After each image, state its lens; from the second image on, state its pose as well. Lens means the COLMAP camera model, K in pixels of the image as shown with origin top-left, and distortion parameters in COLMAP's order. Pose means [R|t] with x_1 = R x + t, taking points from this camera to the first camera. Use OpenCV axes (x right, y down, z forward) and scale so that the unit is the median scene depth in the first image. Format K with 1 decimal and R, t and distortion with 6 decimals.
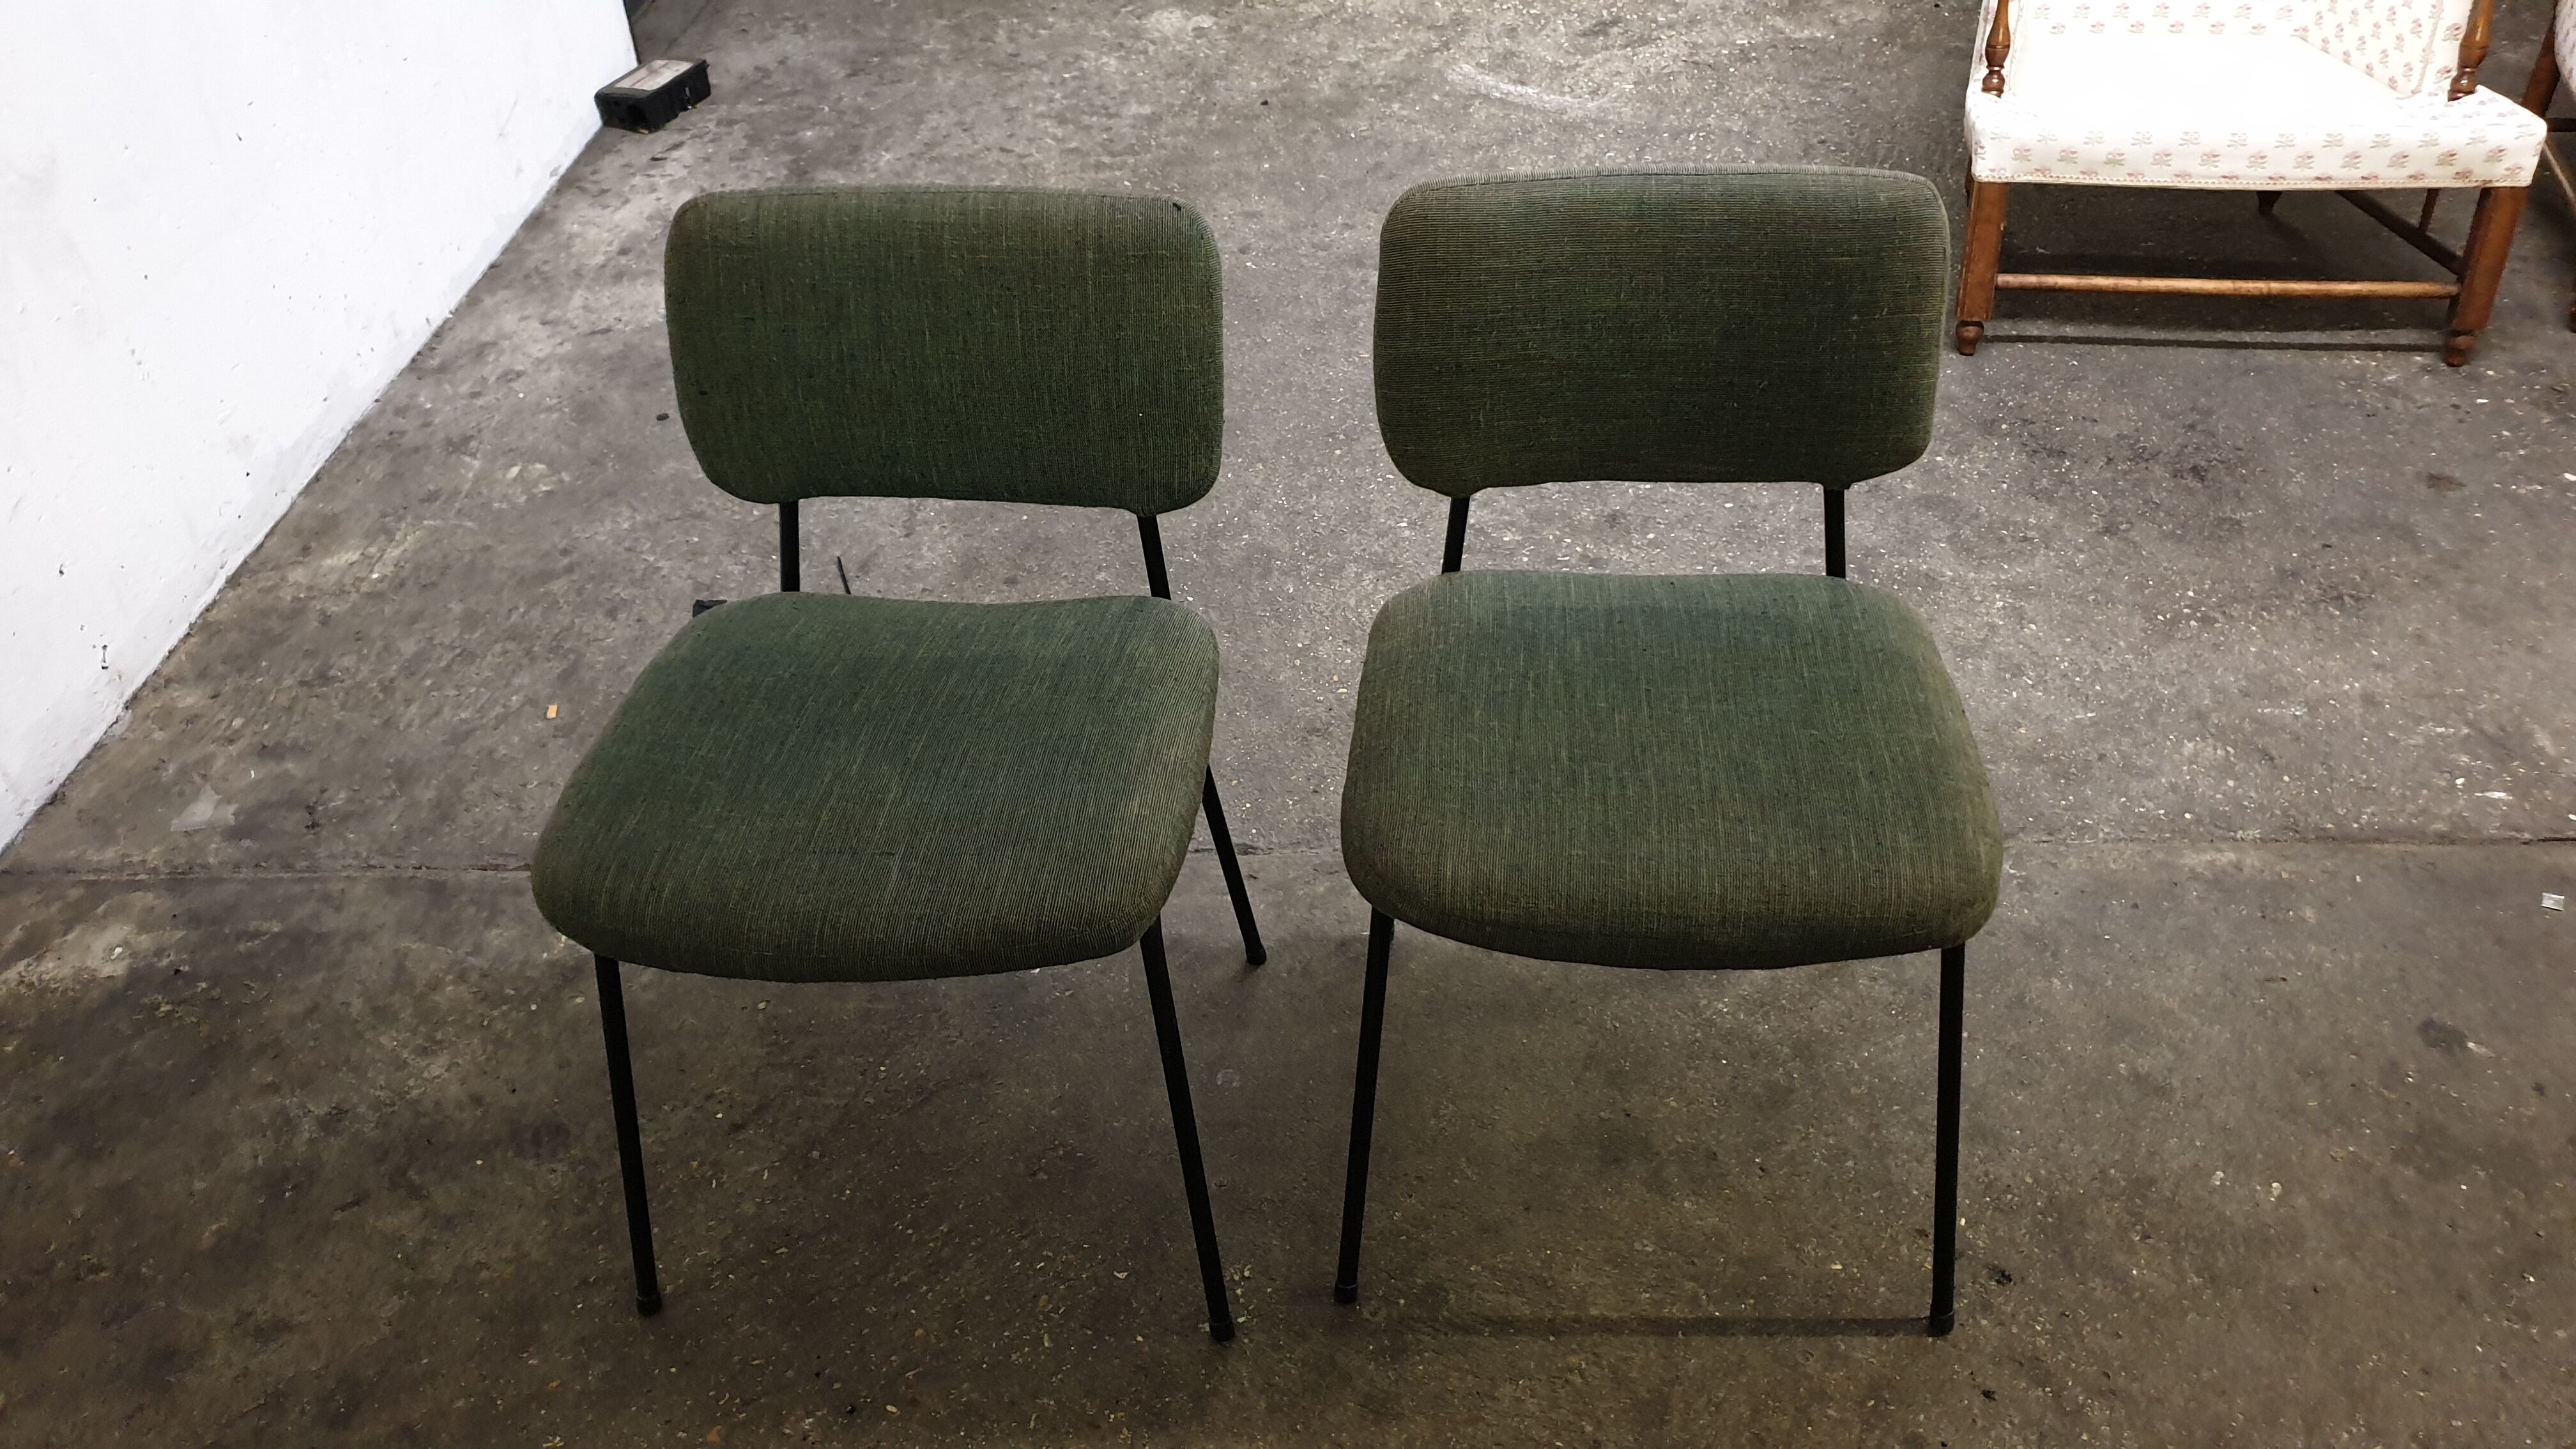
lens RADIAL K [[2023.5, 0, 1288.0], [0, 2023.5, 724.5], [0, 0, 1]] dist [-0.037980, 0.103108]
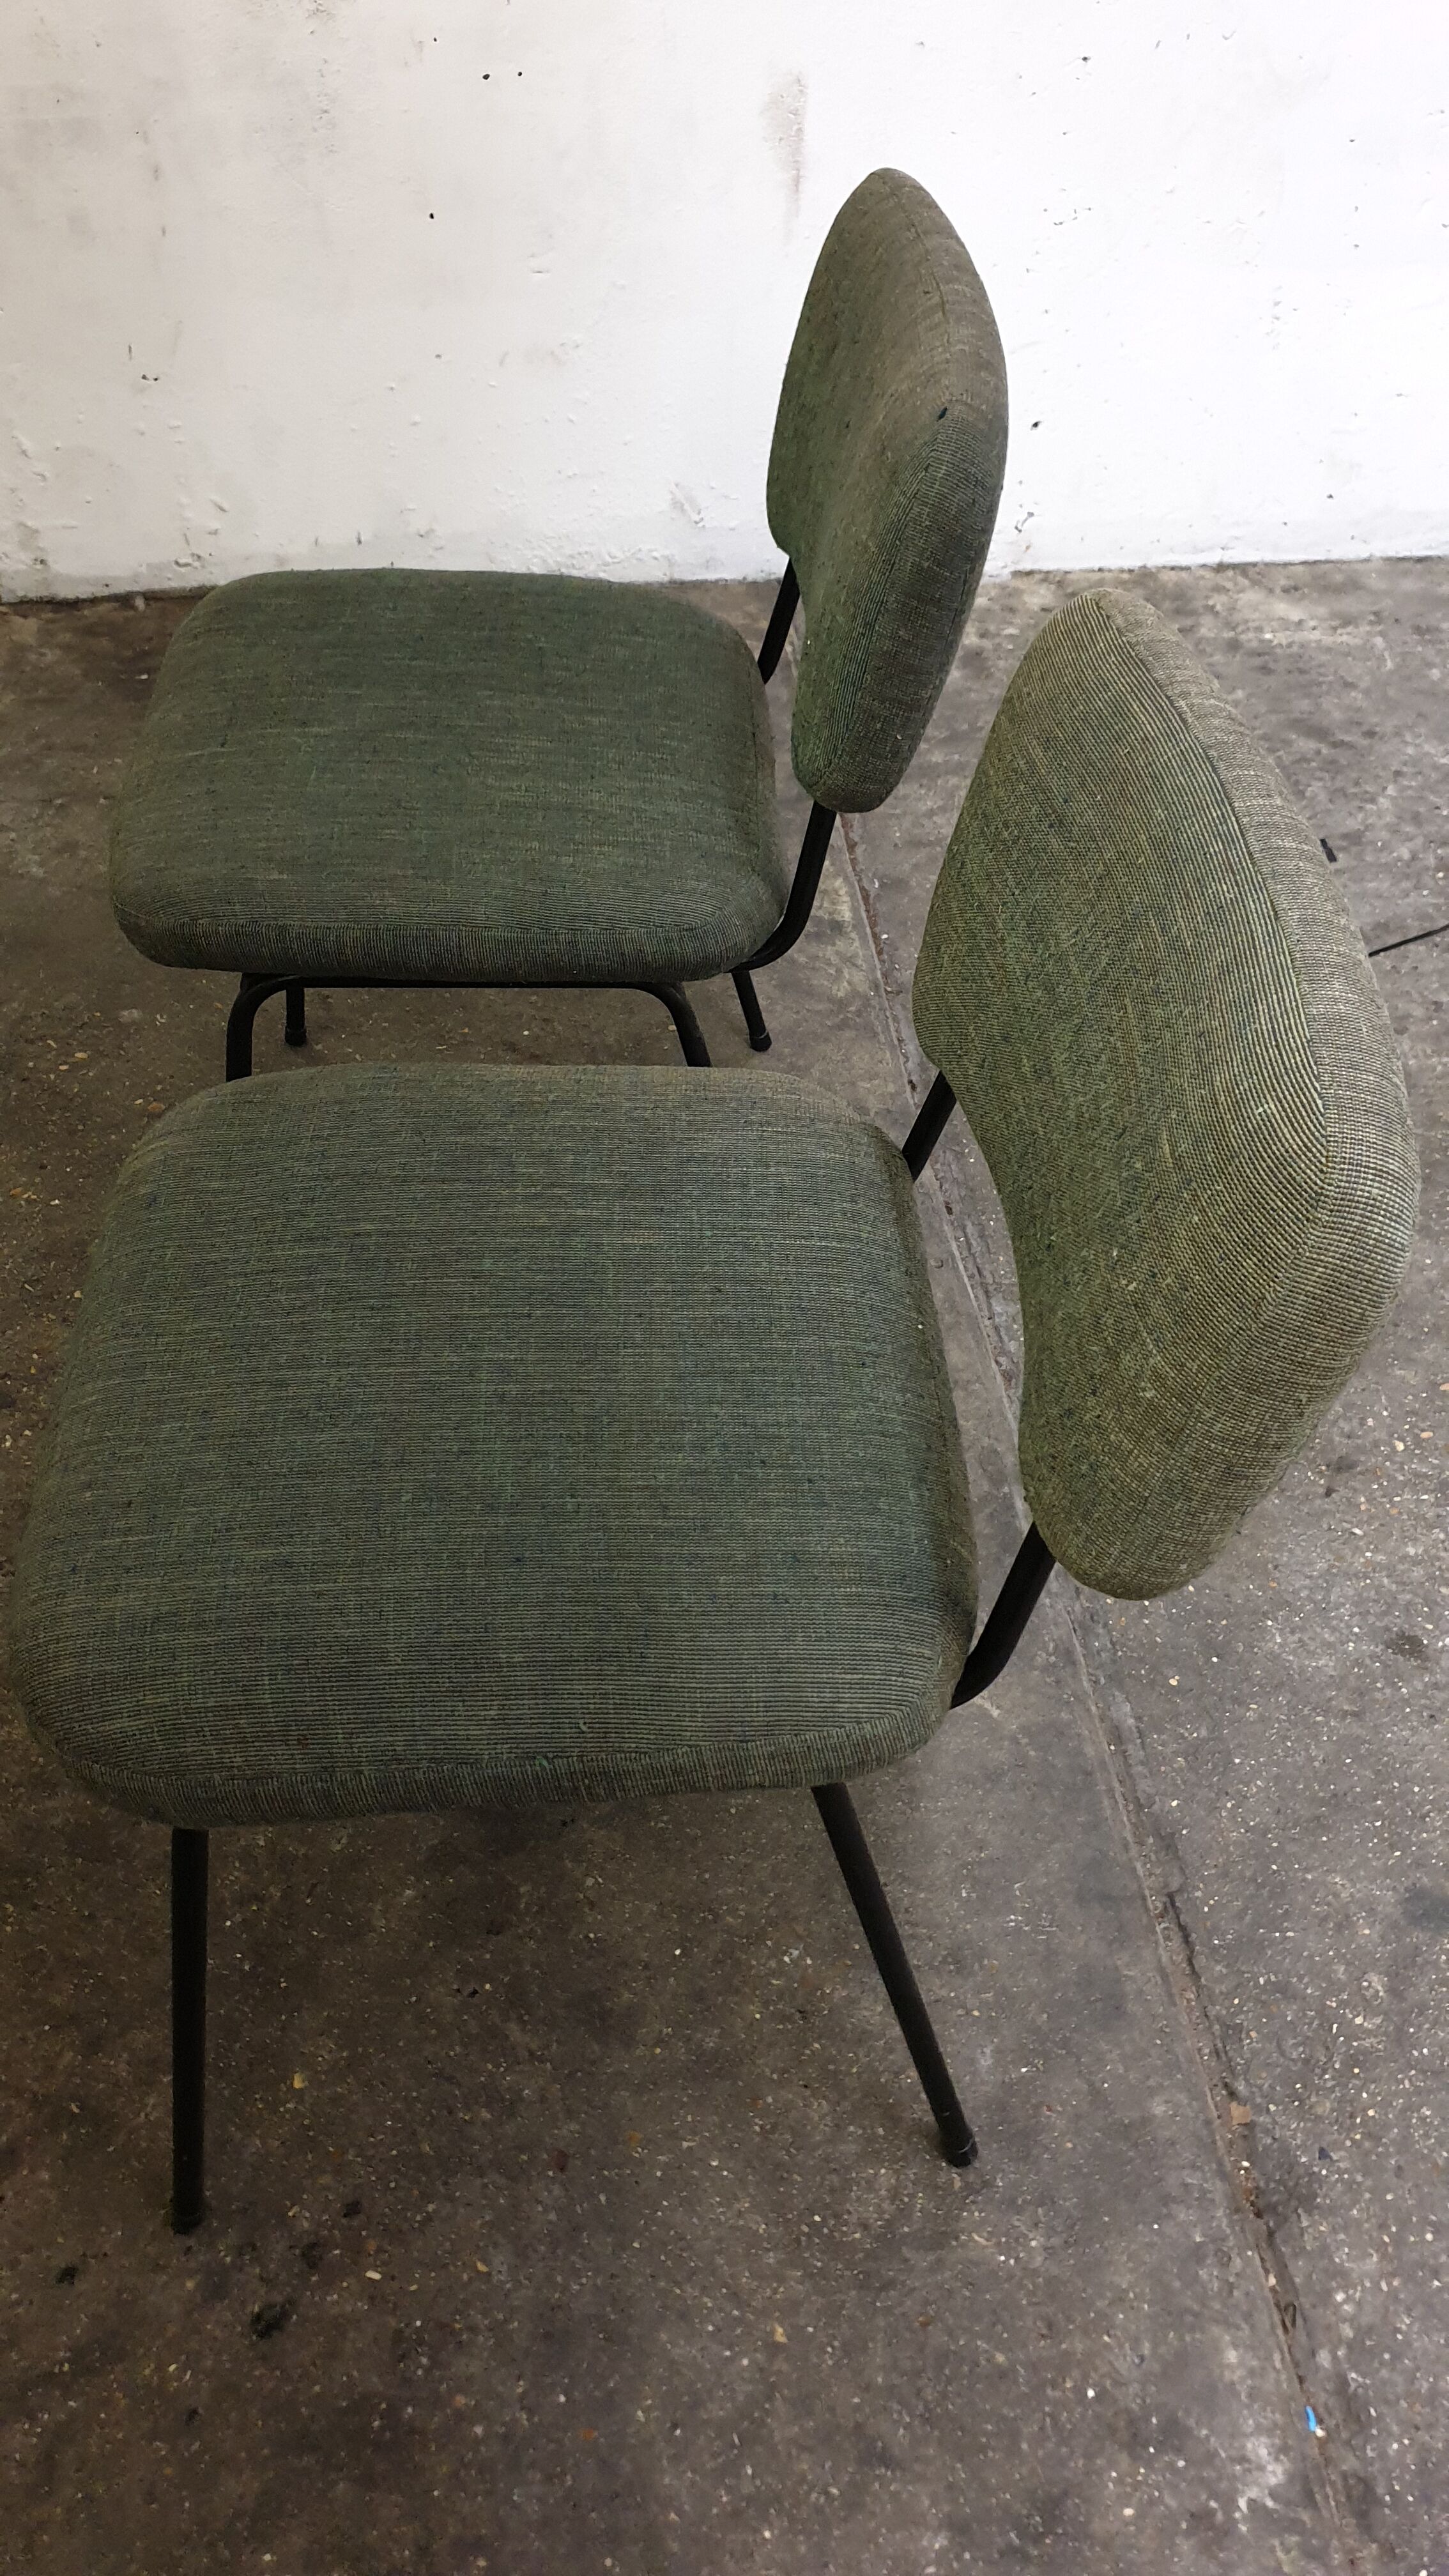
lens RADIAL K [[2023.5, 0, 746.9], [0, 2023.5, 1258.8], [0, 0, 1]] dist [-0.037980, 0.103108]
pose [[0.140212, 0.726349, -0.672873, 0.515438], [-0.609822, 0.598742, 0.519254, -0.344865], [0.780037, 0.337527, 0.526895, 0.589195]]
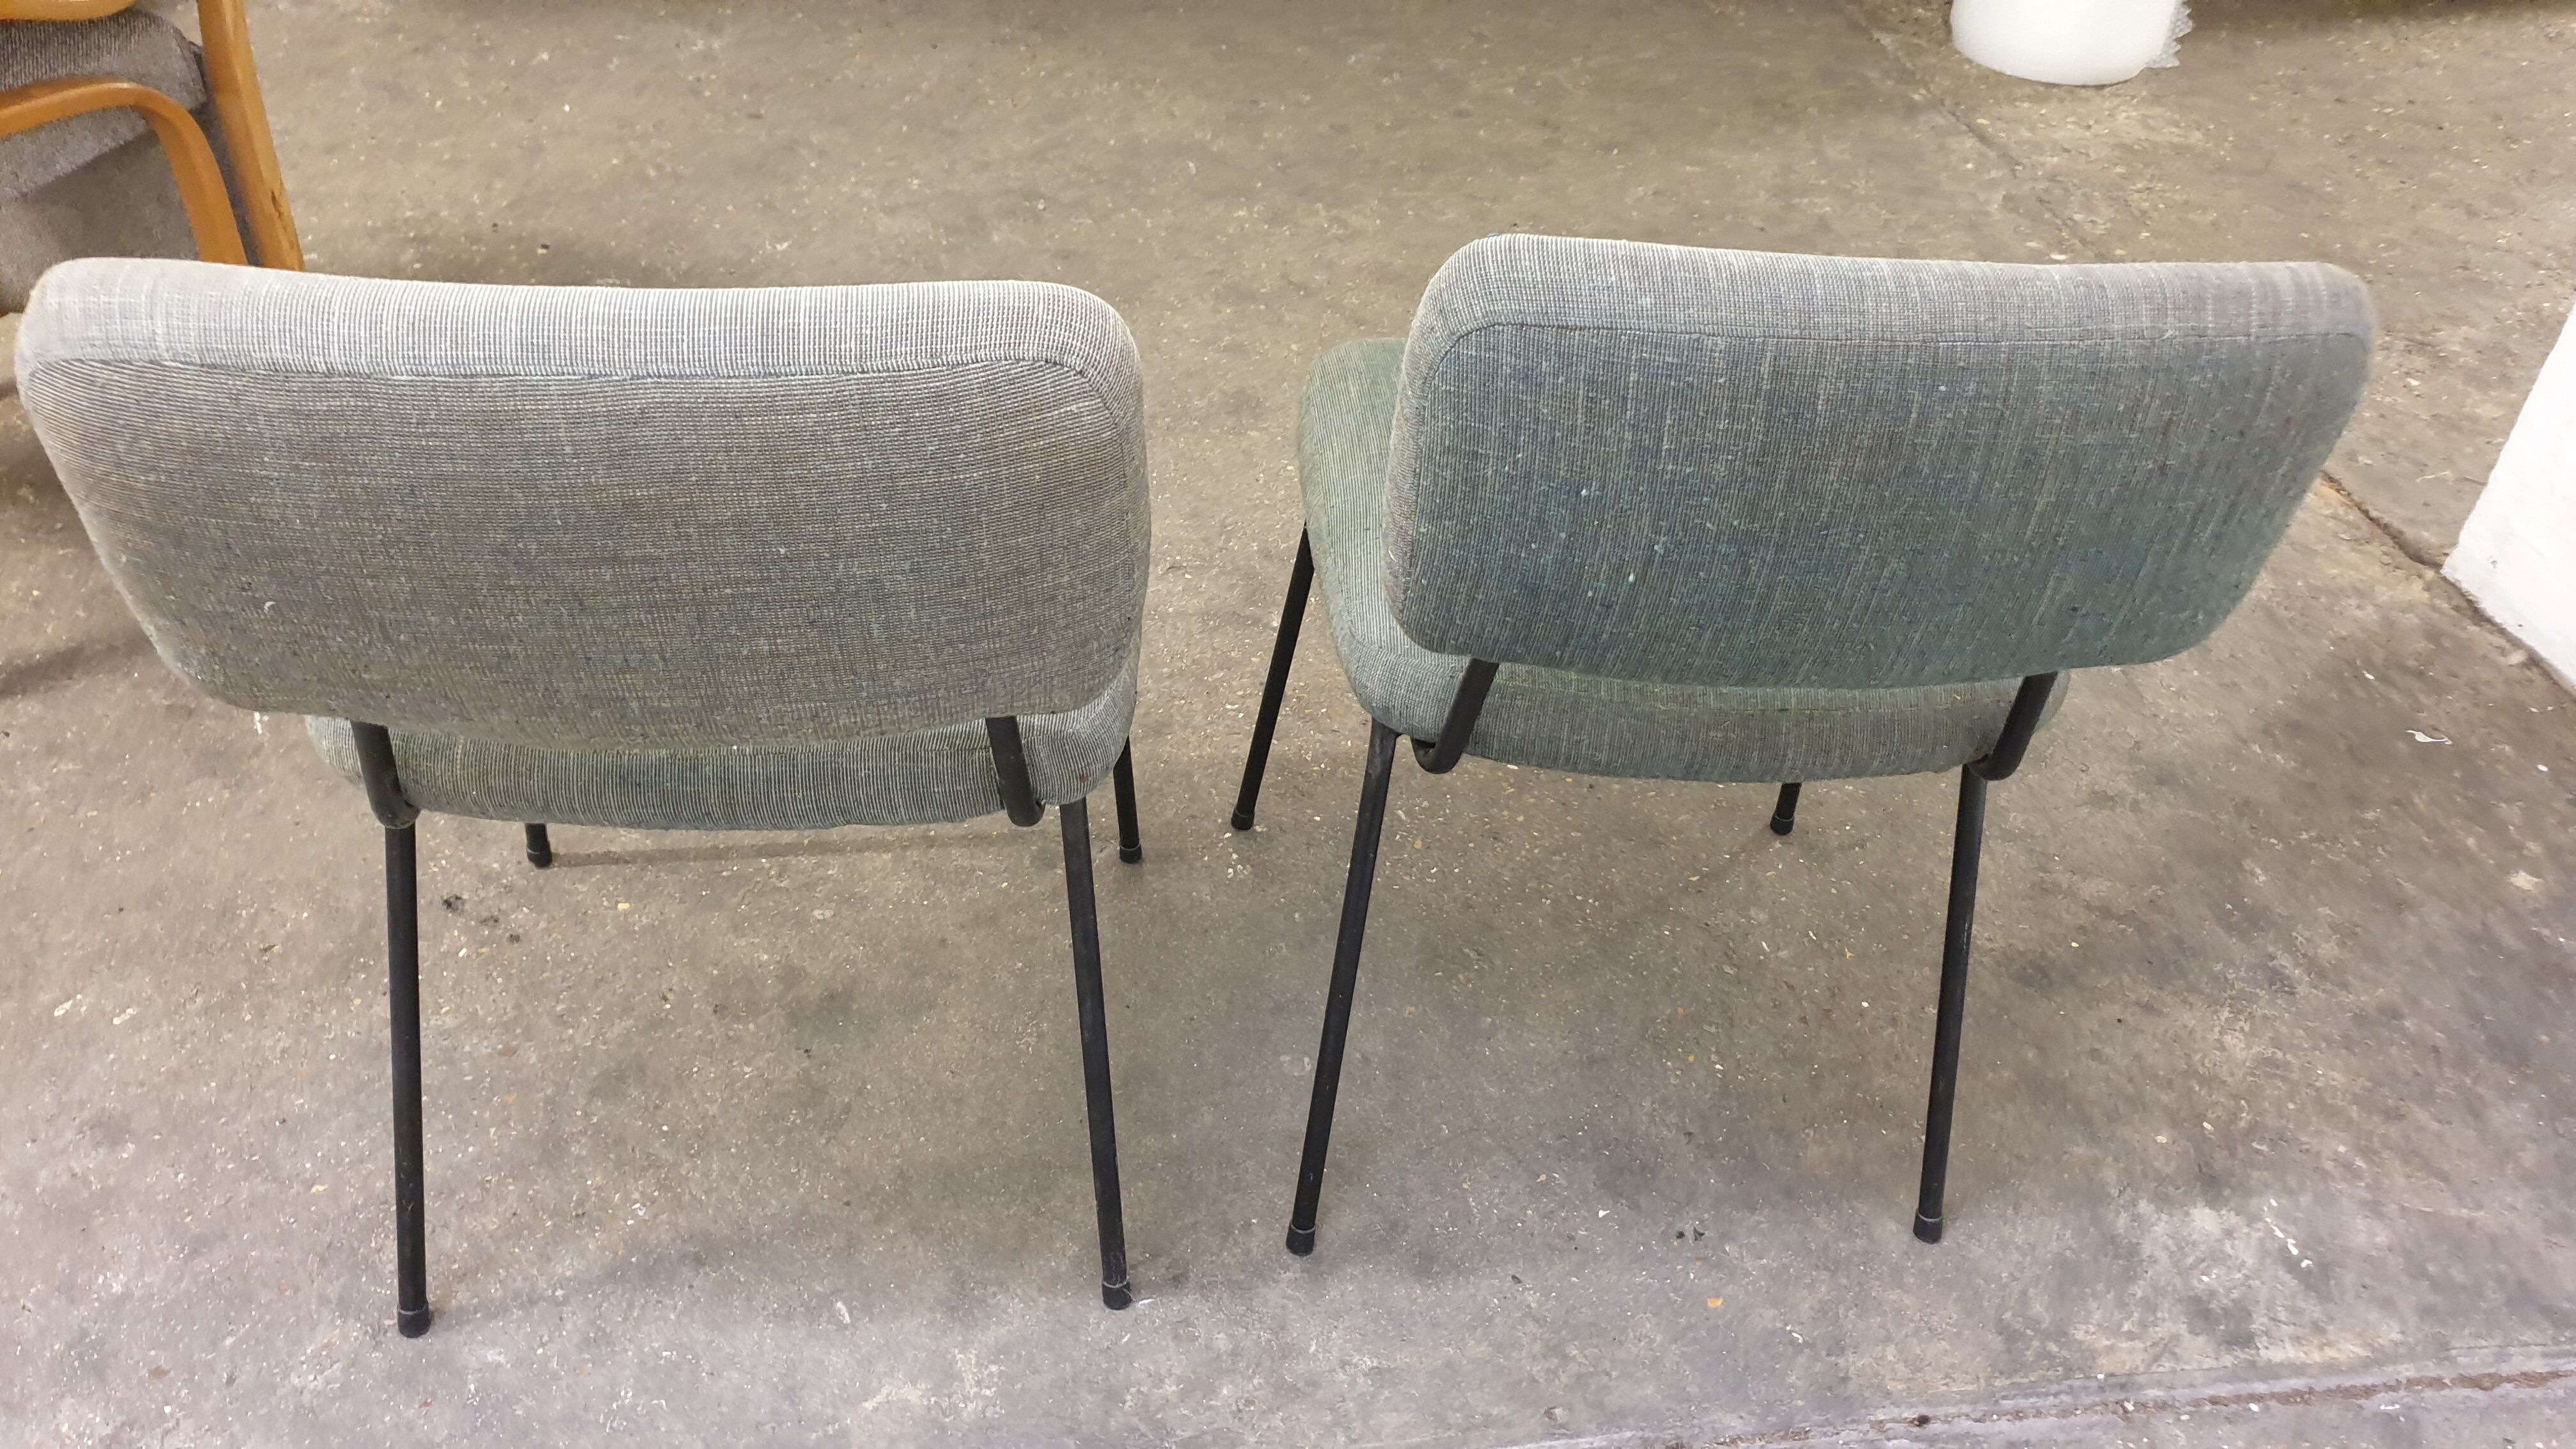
lens RADIAL K [[2023.5, 0, 1288.0], [0, 2023.5, 724.5], [0, 0, 1]] dist [-0.037980, 0.103108]
pose [[-0.988427, 0.065765, -0.136703, 0.076872], [-0.112949, 0.282517, 0.952590, -0.647794], [0.101268, 0.957005, -0.271819, 1.102819]]
